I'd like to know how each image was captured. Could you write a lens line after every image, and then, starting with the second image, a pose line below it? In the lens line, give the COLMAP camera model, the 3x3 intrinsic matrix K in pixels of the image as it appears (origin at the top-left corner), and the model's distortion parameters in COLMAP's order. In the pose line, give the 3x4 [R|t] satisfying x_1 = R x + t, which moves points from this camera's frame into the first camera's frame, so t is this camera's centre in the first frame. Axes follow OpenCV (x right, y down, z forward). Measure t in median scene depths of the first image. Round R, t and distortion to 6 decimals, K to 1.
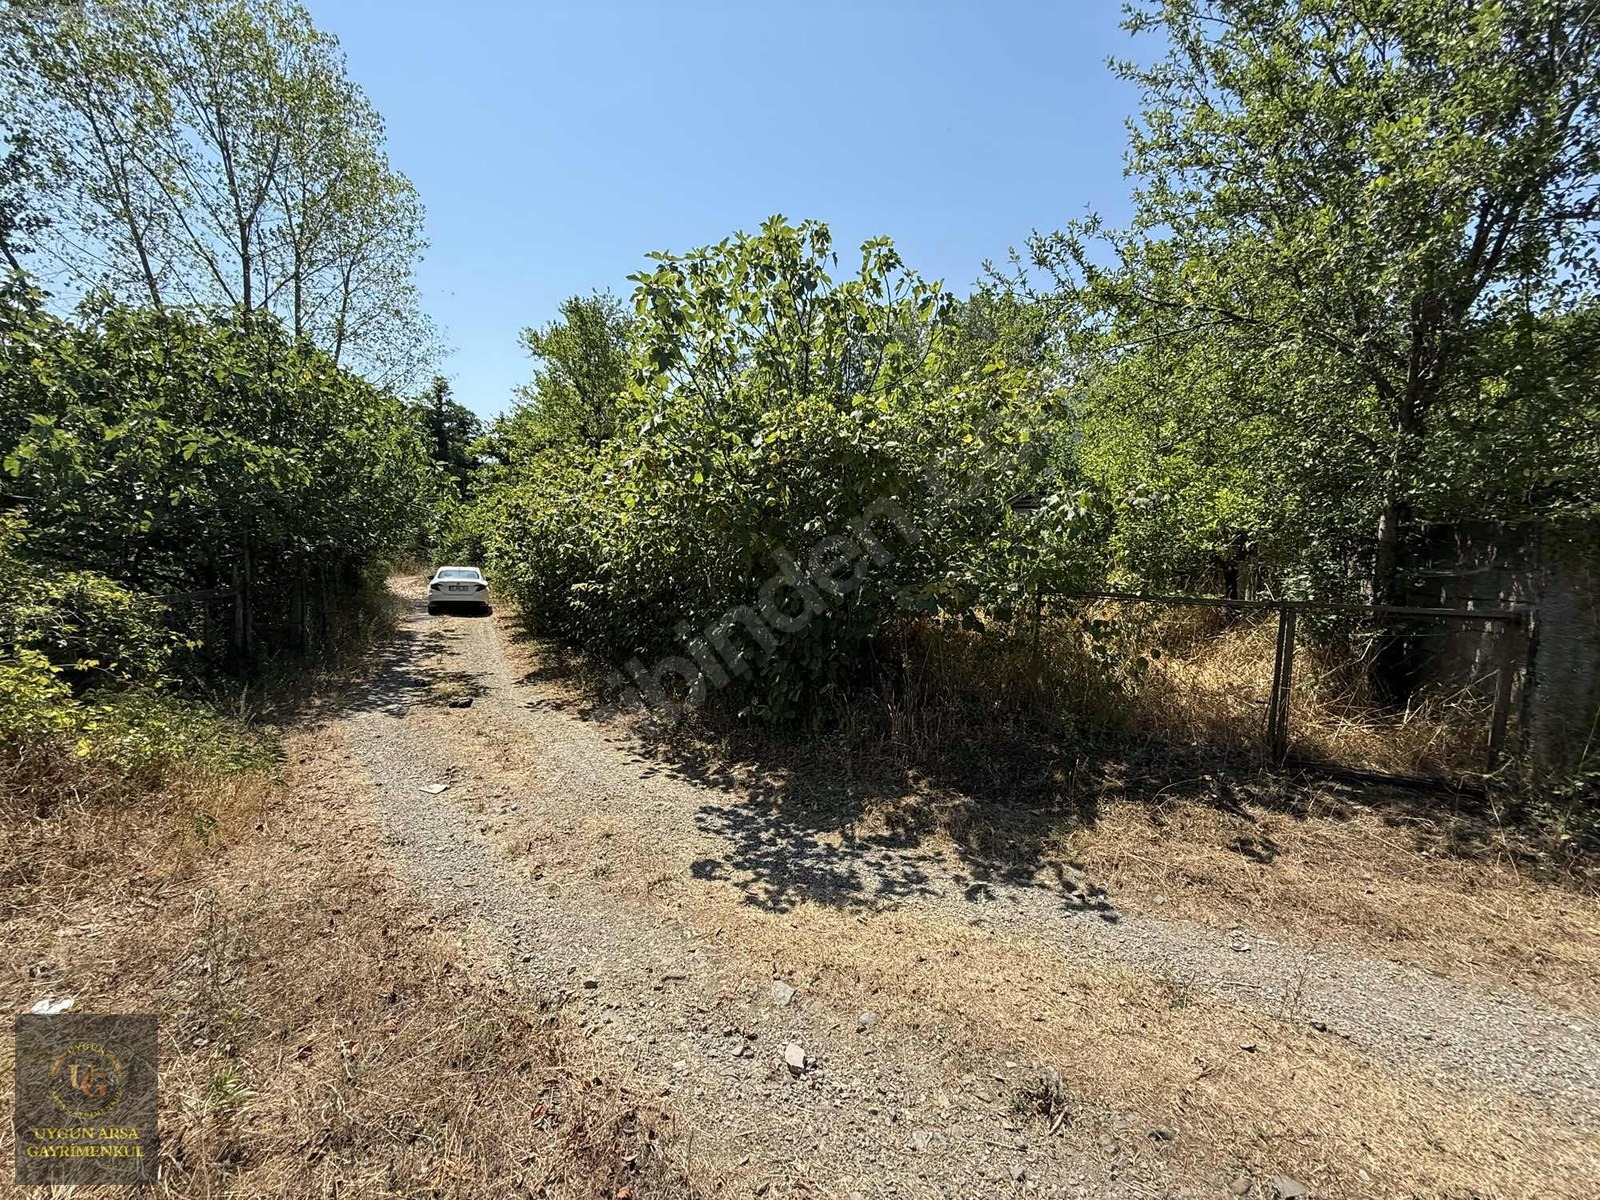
lens RADIAL K [[606.4, 0, 800.0], [0, 606.4, 600.0], [0, 0, 1]] dist [-0.001819, -0.000360]
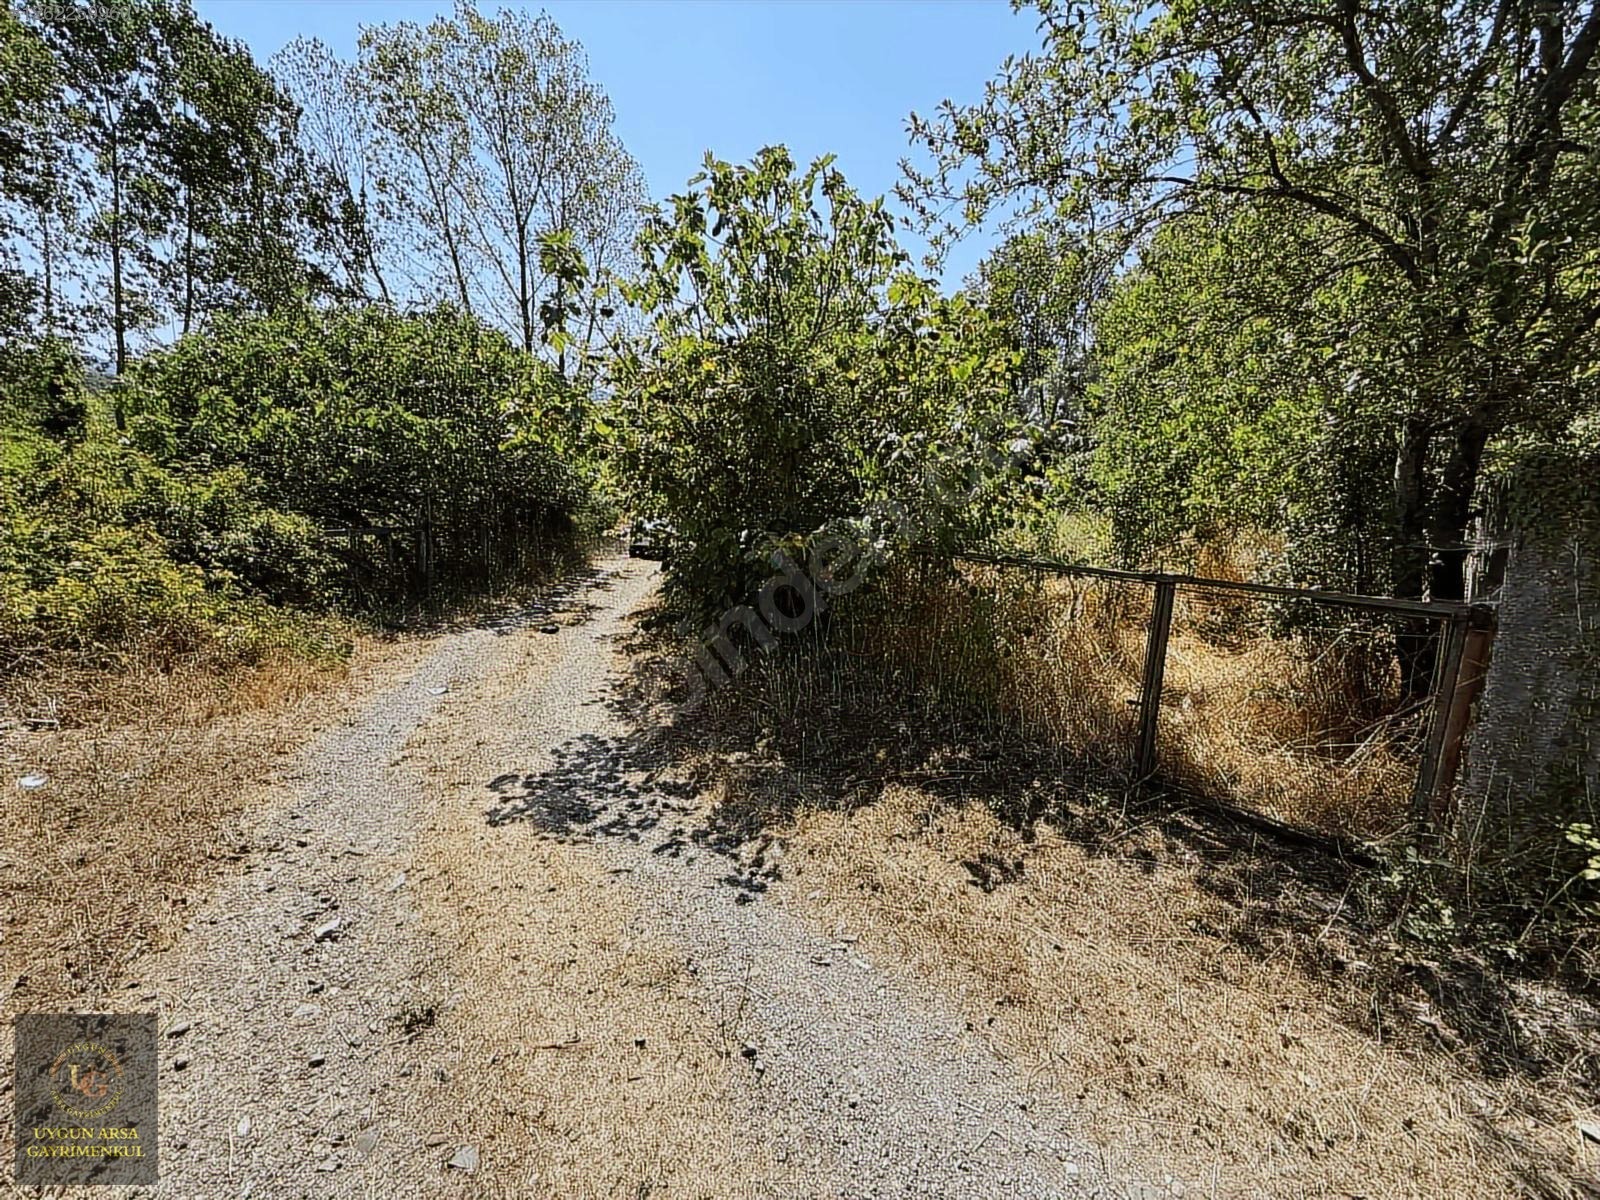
lens RADIAL K [[606.4, 0, 800.0], [0, 606.4, 600.0], [0, 0, 1]] dist [-0.001819, -0.000360]
pose [[0.936110, 0.068292, -0.345014, 0.668686], [-0.042924, 0.995818, 0.080646, -0.007118], [0.349079, -0.060684, 0.935126, 0.144378]]
